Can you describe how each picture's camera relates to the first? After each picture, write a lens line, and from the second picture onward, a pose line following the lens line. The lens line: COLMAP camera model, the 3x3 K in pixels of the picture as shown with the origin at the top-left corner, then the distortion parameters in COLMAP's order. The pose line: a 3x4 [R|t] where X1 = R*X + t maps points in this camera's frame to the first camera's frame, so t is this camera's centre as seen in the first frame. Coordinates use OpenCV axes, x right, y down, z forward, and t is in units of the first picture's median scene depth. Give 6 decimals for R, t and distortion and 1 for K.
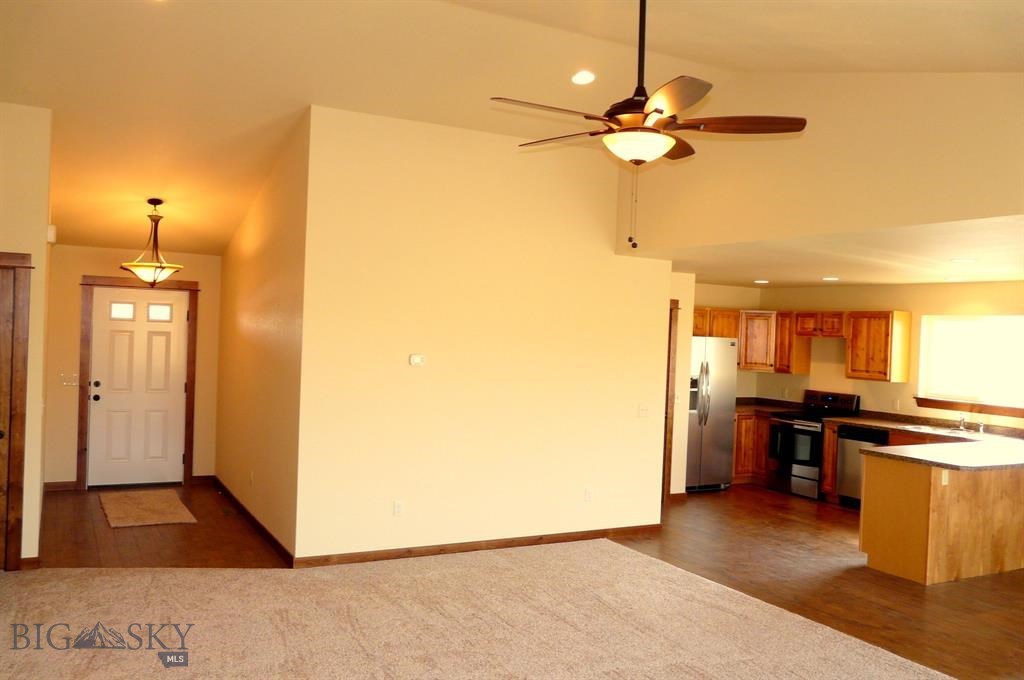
lens RADIAL K [[842.2, 0, 512.0], [0, 842.2, 340.0], [0, 0, 1]] dist [-0.085609, 0.107664]
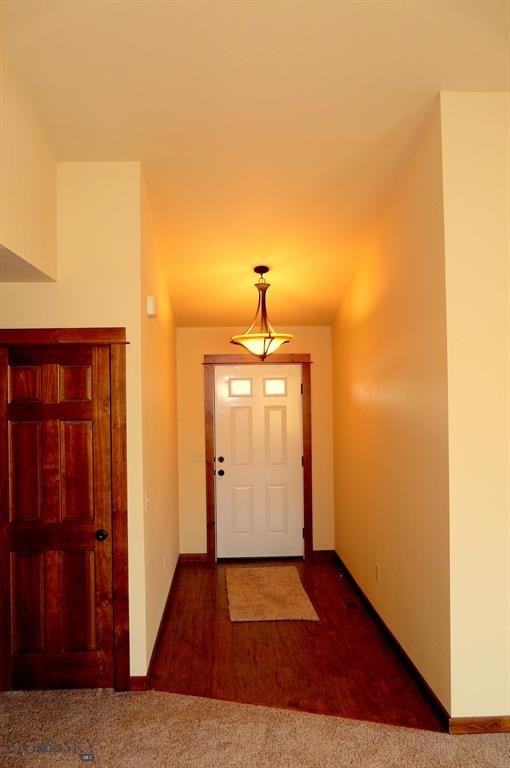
lens RADIAL K [[631.7, 0, 255.0], [0, 631.7, 384.0], [0, 0, 1]] dist [-0.085609, 0.107664]
pose [[0.898234, -0.054664, -0.436105, -0.129077], [0.042595, 0.998392, -0.037414, -0.010541], [0.437449, 0.015031, 0.899117, 0.349168]]
